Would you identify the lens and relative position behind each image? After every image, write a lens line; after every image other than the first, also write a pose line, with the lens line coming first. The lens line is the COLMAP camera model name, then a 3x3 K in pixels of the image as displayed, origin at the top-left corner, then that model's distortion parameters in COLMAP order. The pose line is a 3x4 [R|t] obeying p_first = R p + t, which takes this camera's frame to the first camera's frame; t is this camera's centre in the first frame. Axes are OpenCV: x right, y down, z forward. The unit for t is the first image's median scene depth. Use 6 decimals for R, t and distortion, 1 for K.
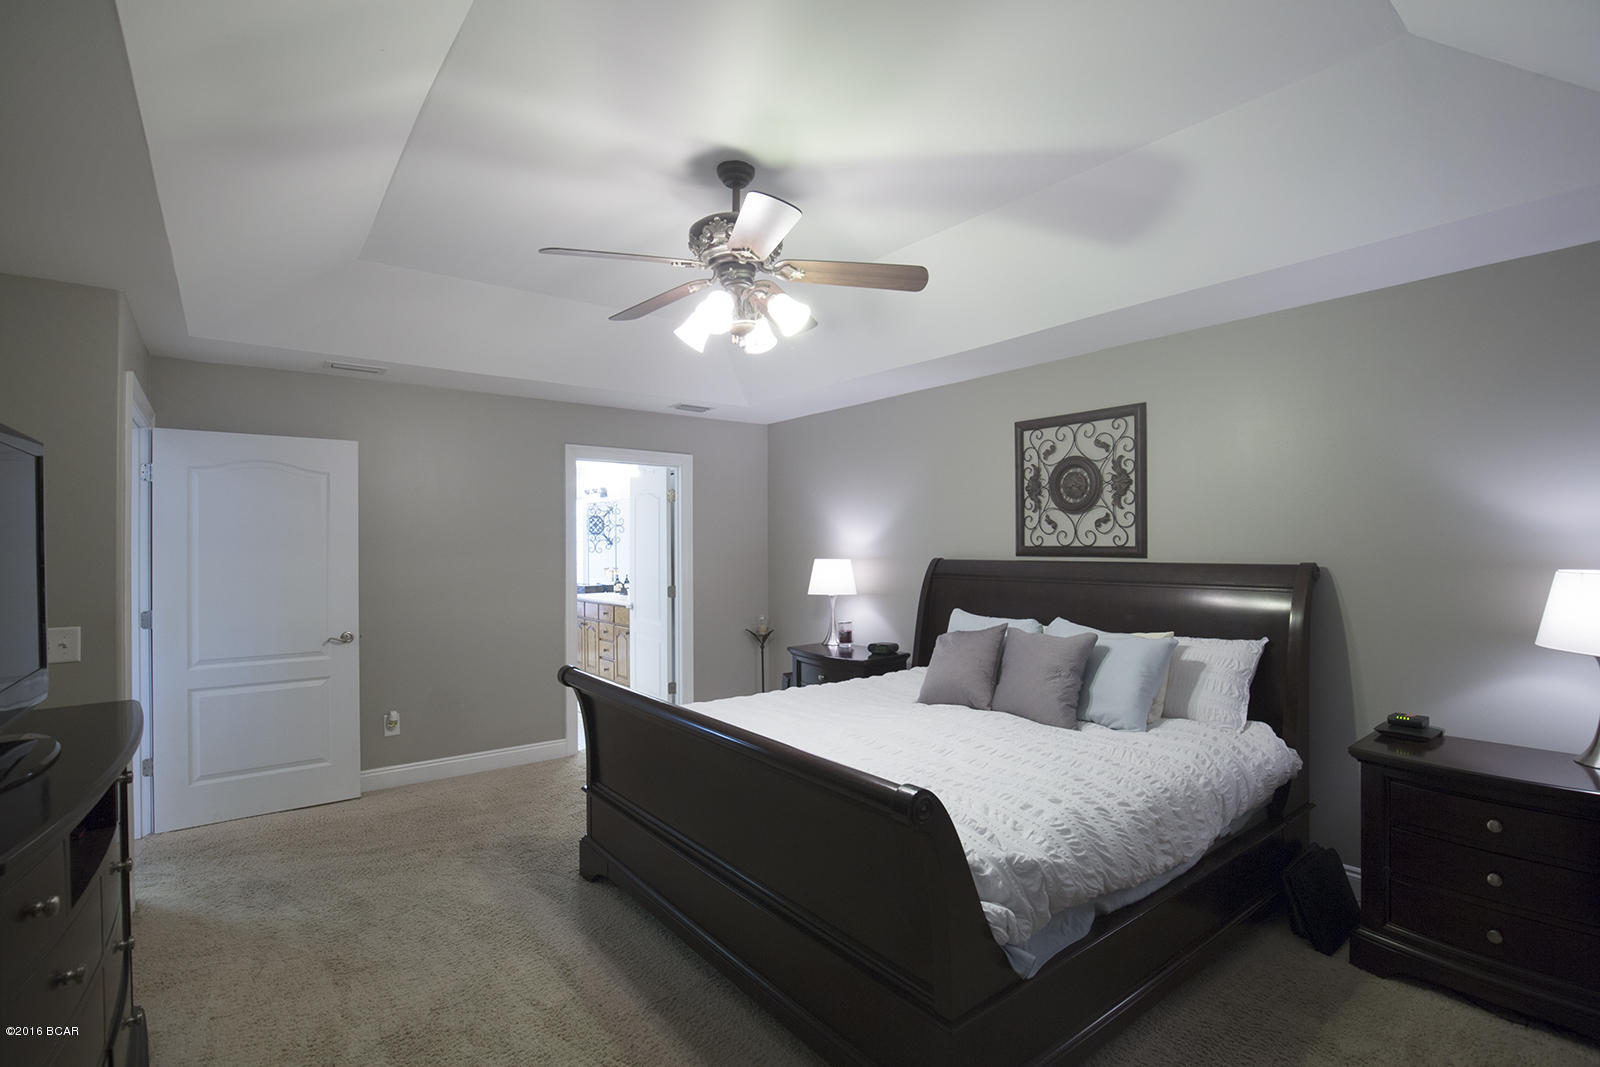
lens RADIAL K [[733.3, 0, 807.9], [0, 733.3, 534.7], [0, 0, 1]] dist [-0.036306, 0.004131]
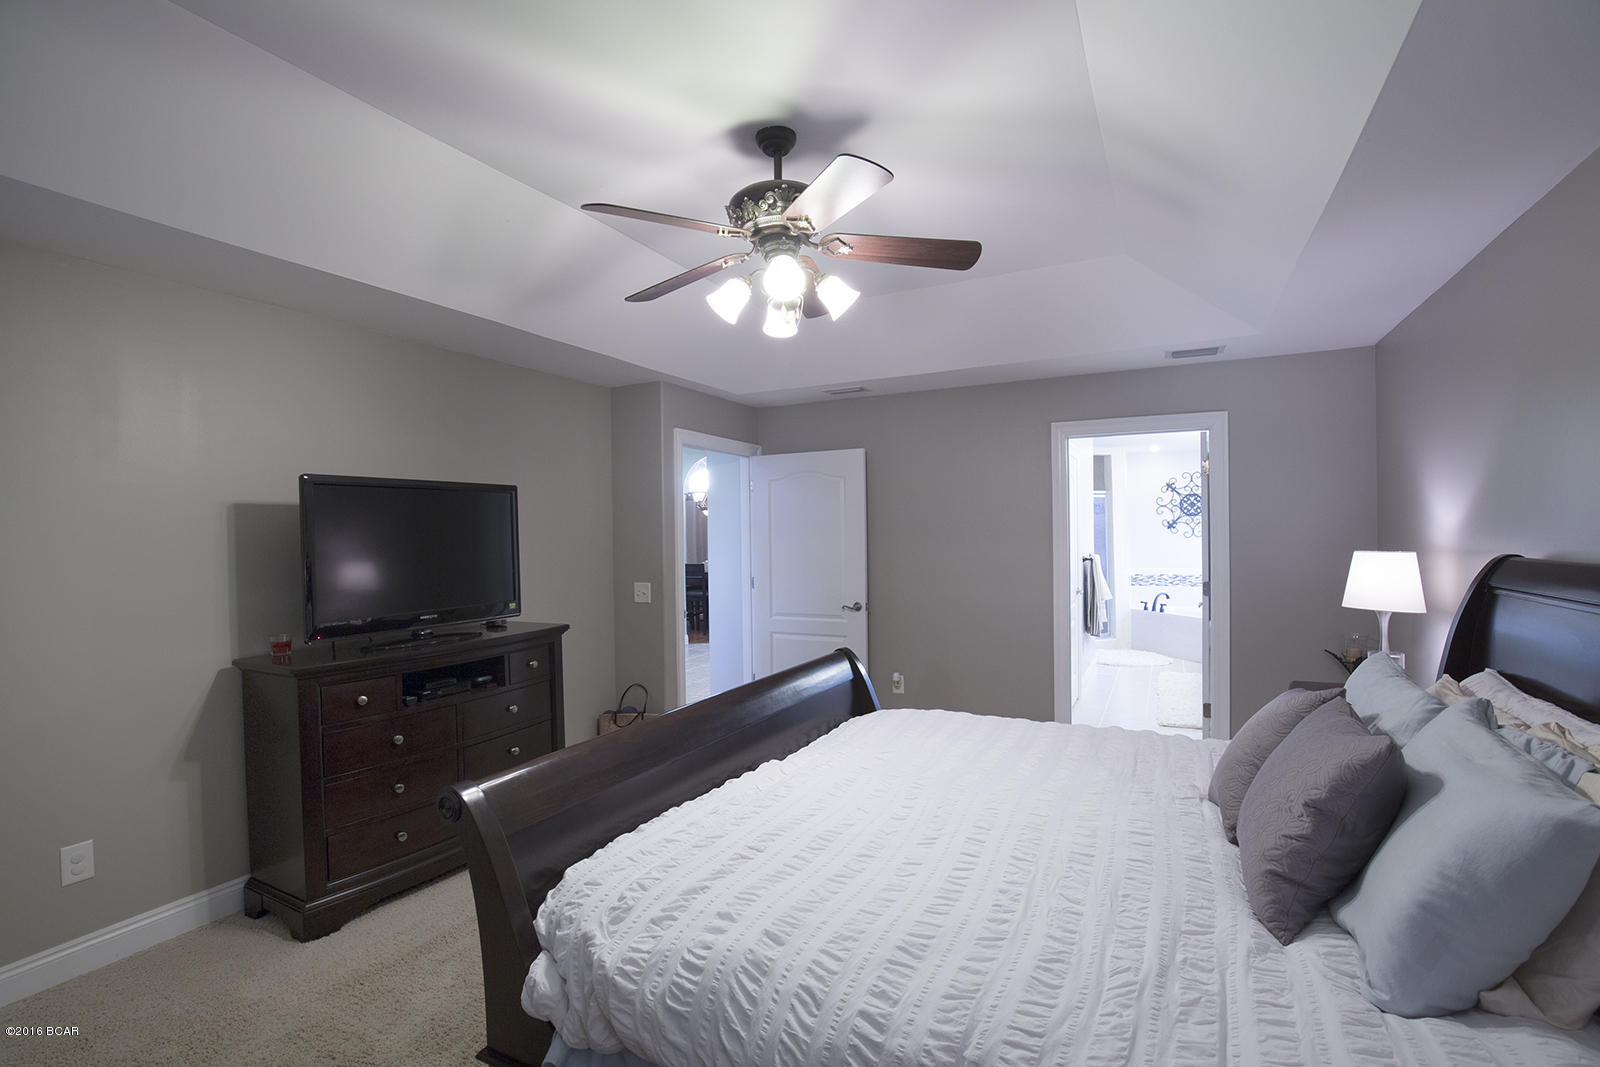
lens RADIAL K [[733.3, 0, 794.9], [0, 733.3, 529.1], [0, 0, 1]] dist [-0.036306, 0.004131]
pose [[0.418752, -0.003927, -0.908092, 0.976935], [0.019705, 0.999794, 0.004764, 0.002854], [0.907887, -0.019889, 0.418744, 0.793322]]
